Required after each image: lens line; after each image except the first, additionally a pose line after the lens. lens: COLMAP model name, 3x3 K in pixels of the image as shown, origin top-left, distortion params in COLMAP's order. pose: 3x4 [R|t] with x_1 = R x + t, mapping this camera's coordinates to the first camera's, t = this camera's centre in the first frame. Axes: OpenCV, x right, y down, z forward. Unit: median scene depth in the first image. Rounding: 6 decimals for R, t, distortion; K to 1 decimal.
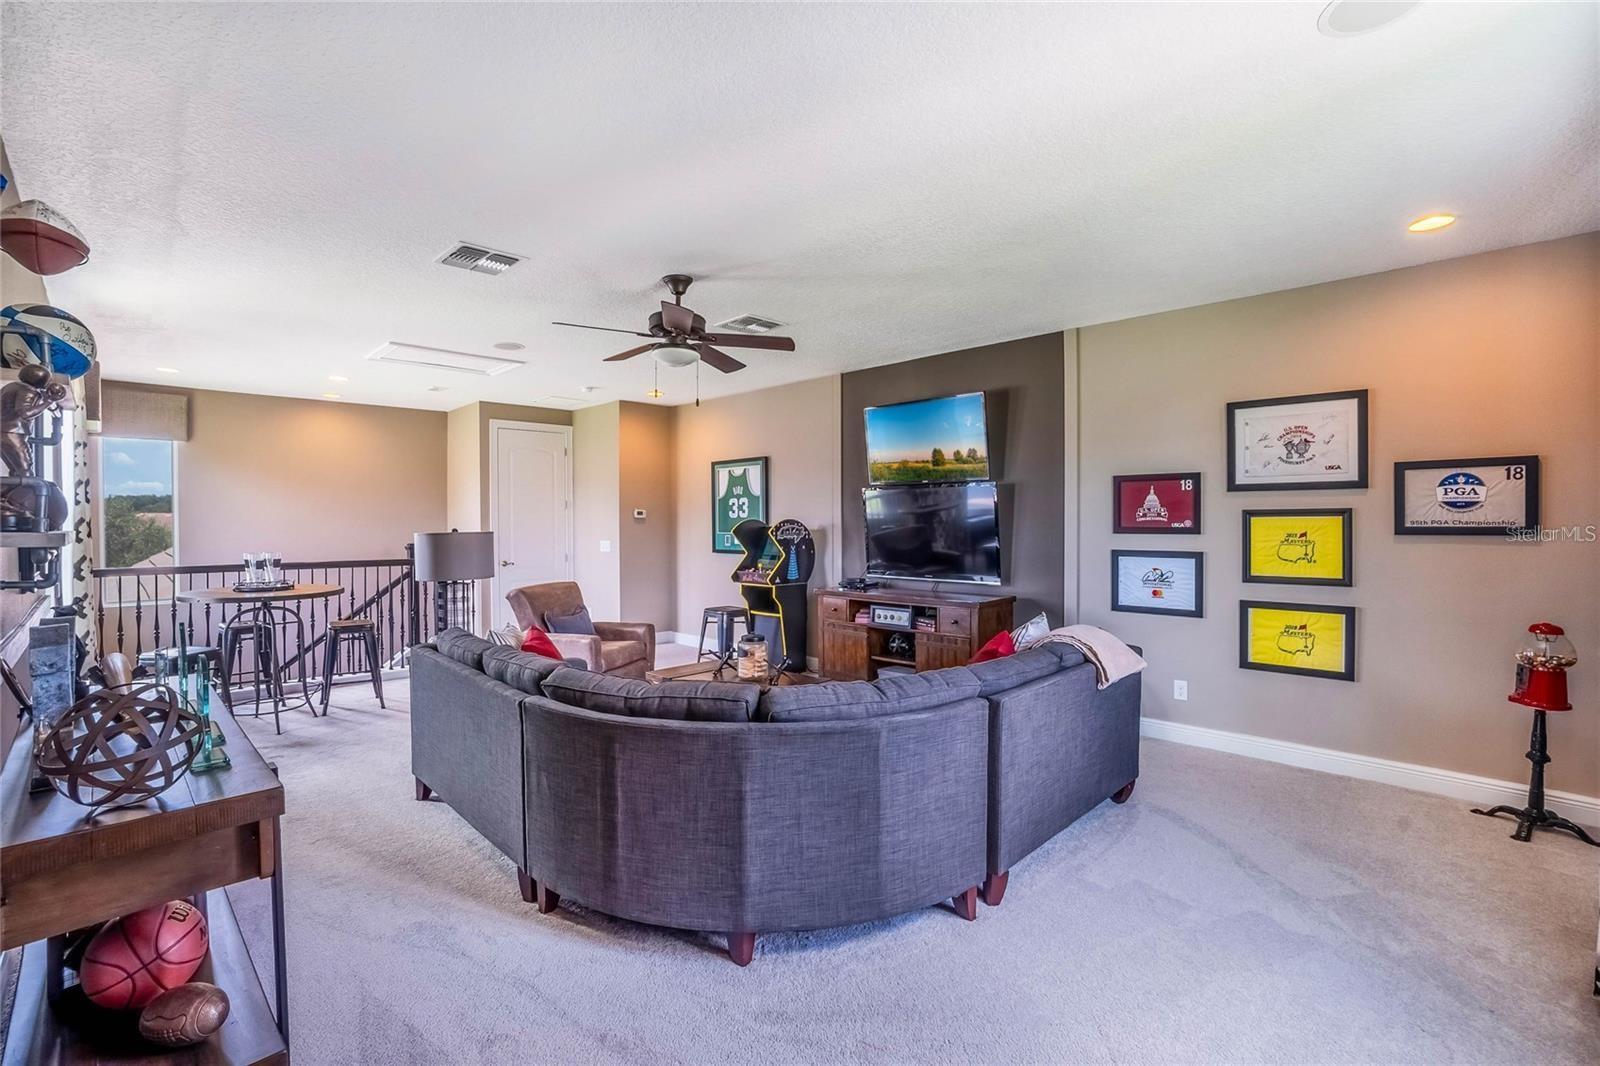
lens RADIAL K [[712.1, 0, 800.0], [0, 712.1, 533.0], [0, 0, 1]] dist [-0.039271, -0.000415]
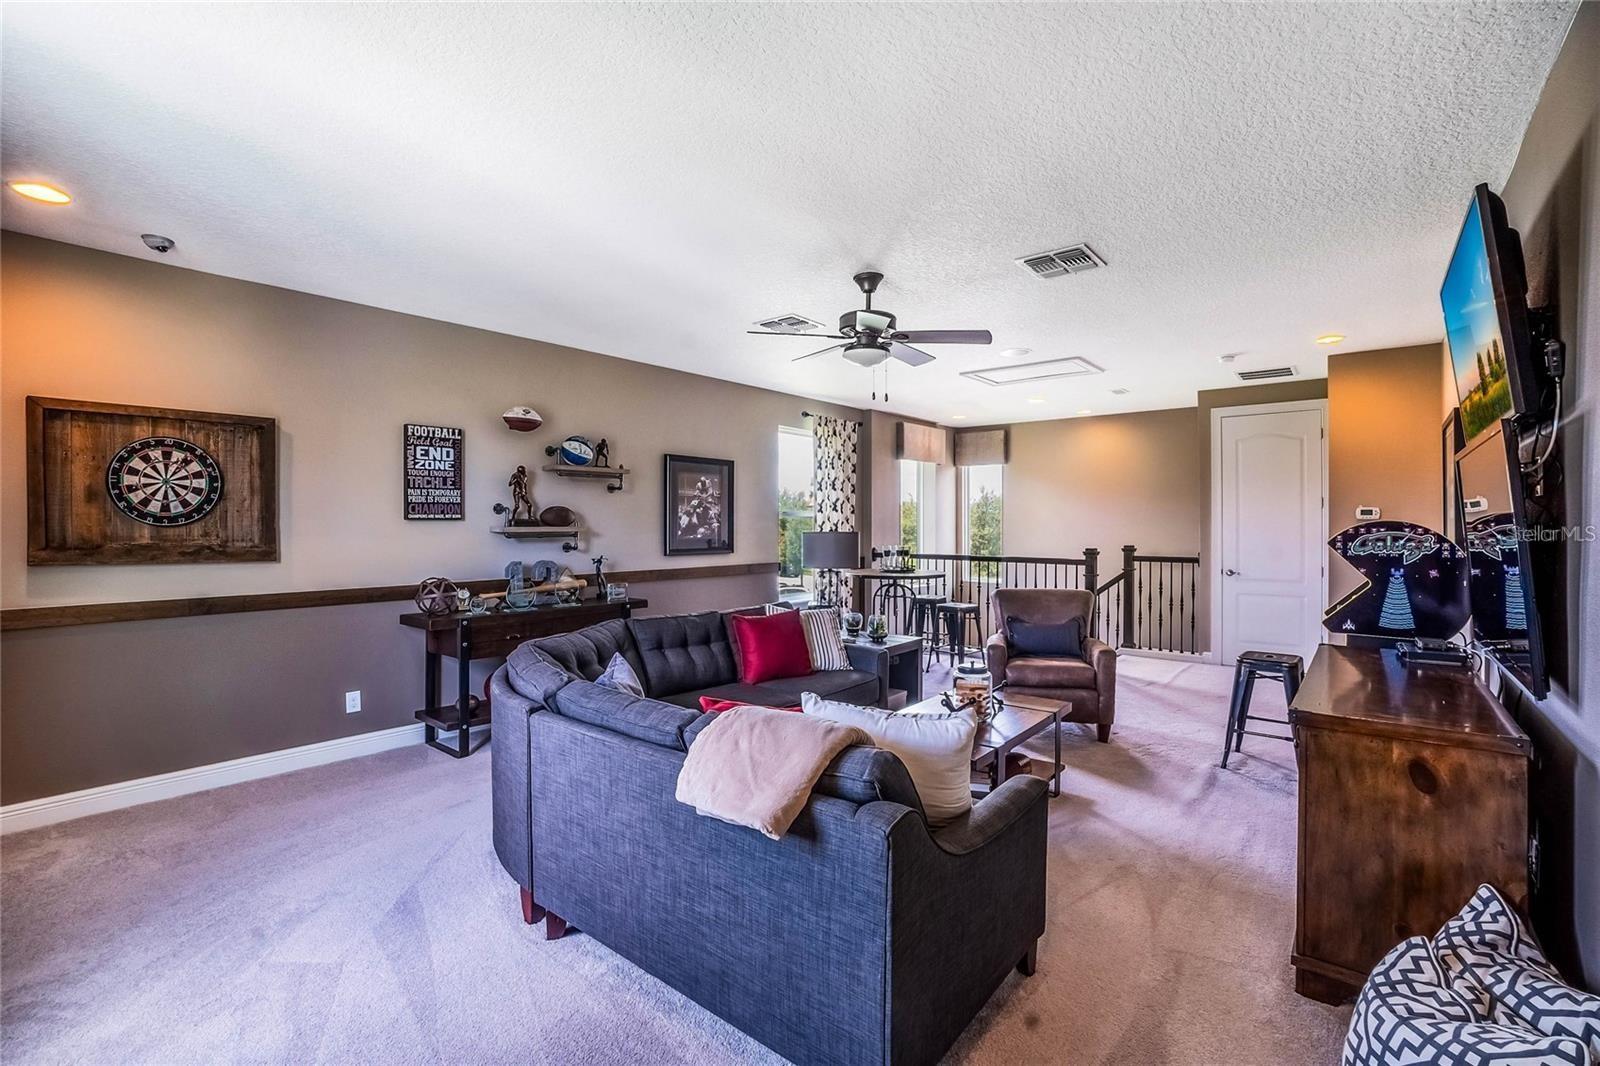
lens RADIAL K [[712.1, 0, 800.0], [0, 712.1, 533.0], [0, 0, 1]] dist [-0.039271, -0.000415]
pose [[0.112995, 0.014670, -0.993487, 0.570588], [-0.017120, 0.999771, 0.012816, -0.010570], [0.993448, 0.015560, 0.113220, 0.572468]]
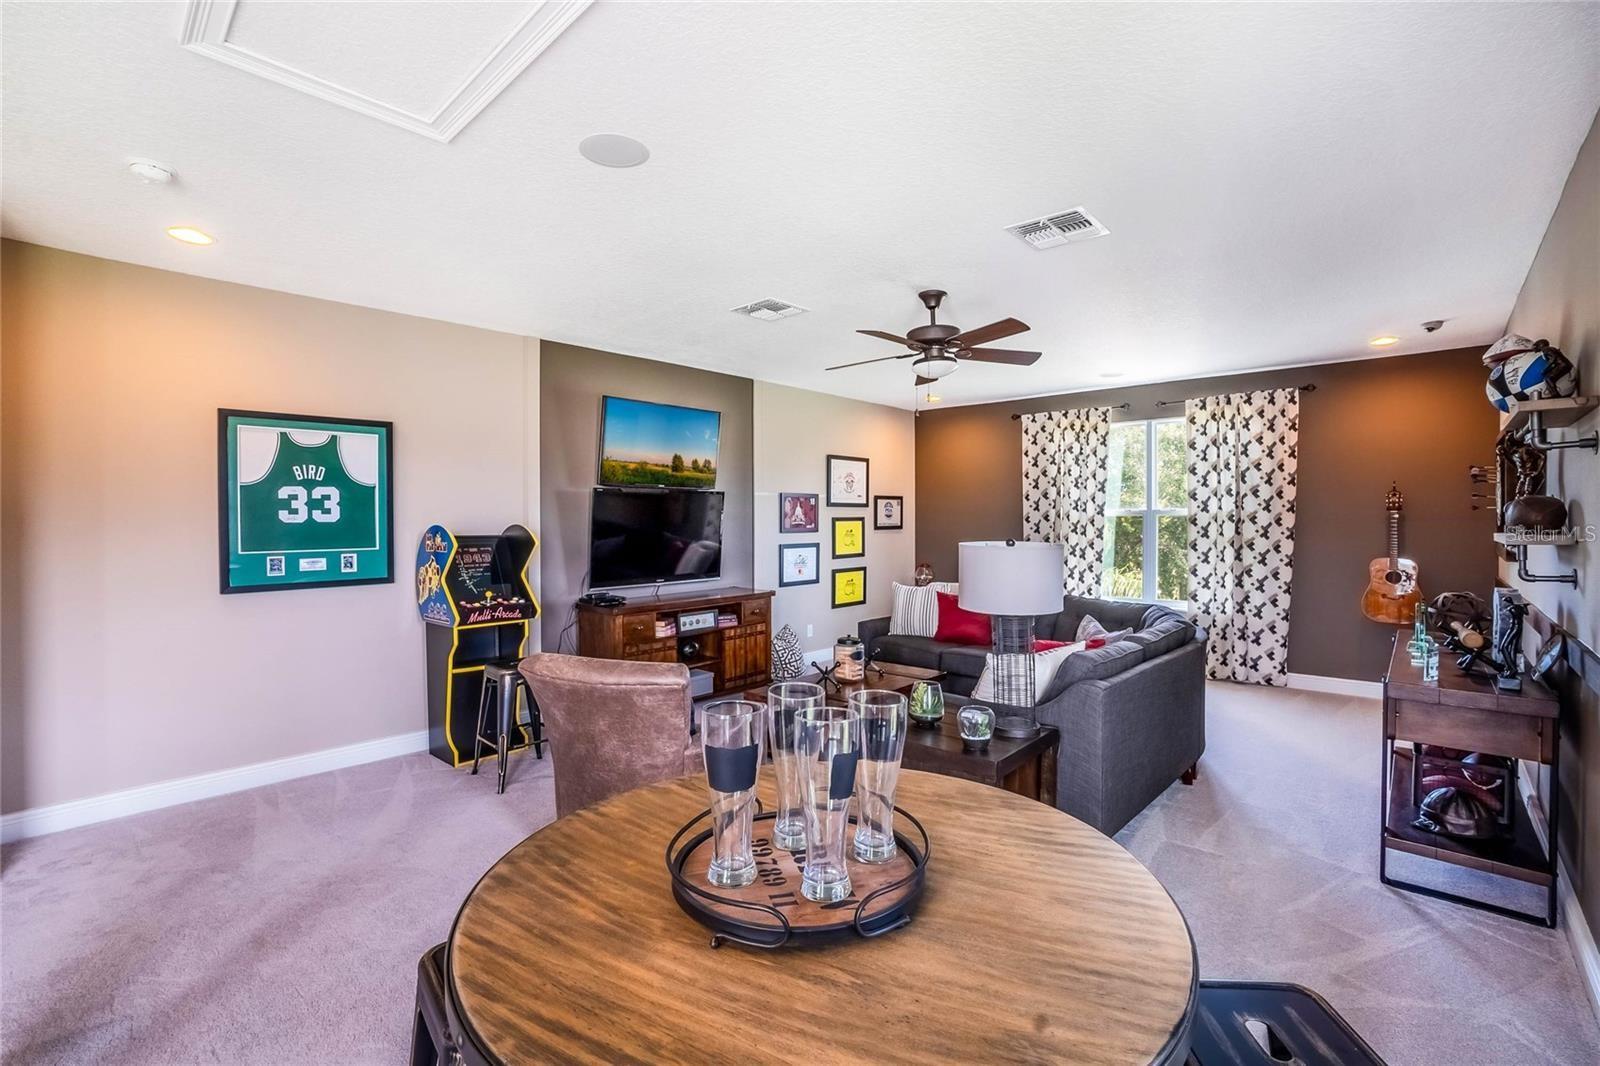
lens RADIAL K [[711.9, 0, 800.0], [0, 711.9, 533.0], [0, 0, 1]] dist [-0.074620, -0.000042]
pose [[-0.034779, -0.016803, 0.999254, -0.870025], [0.020041, 0.999646, 0.017507, -0.020653], [-0.999194, 0.020635, -0.034430, 0.887457]]
